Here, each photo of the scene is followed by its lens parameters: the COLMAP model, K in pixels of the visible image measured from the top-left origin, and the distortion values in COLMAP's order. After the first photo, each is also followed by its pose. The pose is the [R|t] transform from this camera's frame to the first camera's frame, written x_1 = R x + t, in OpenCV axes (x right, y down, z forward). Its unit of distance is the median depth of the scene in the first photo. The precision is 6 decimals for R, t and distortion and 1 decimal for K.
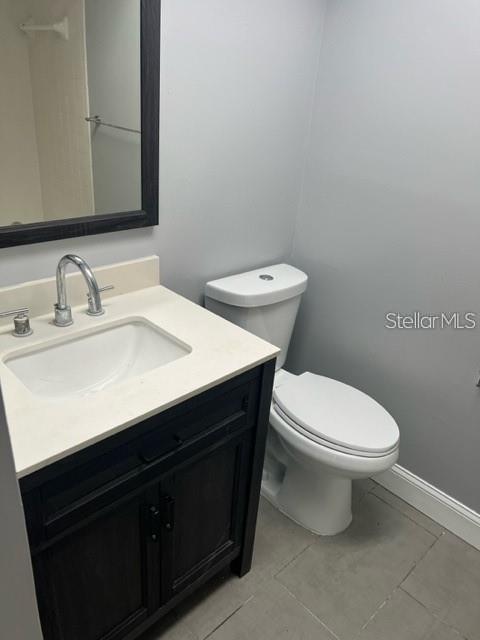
lens RADIAL K [[483.9, 0, 240.0], [0, 483.9, 320.0], [0, 0, 1]] dist [0.032111, -0.005065]
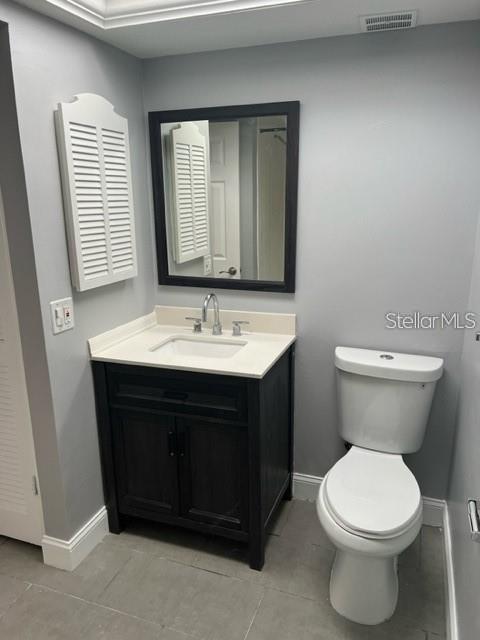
lens RADIAL K [[483.9, 0, 240.0], [0, 483.9, 320.0], [0, 0, 1]] dist [0.032111, -0.005065]
pose [[0.431812, 0.138675, -0.891239, 1.065145], [-0.349789, 0.936527, -0.023754, -0.027655], [0.831376, 0.322003, 0.452911, 0.220831]]
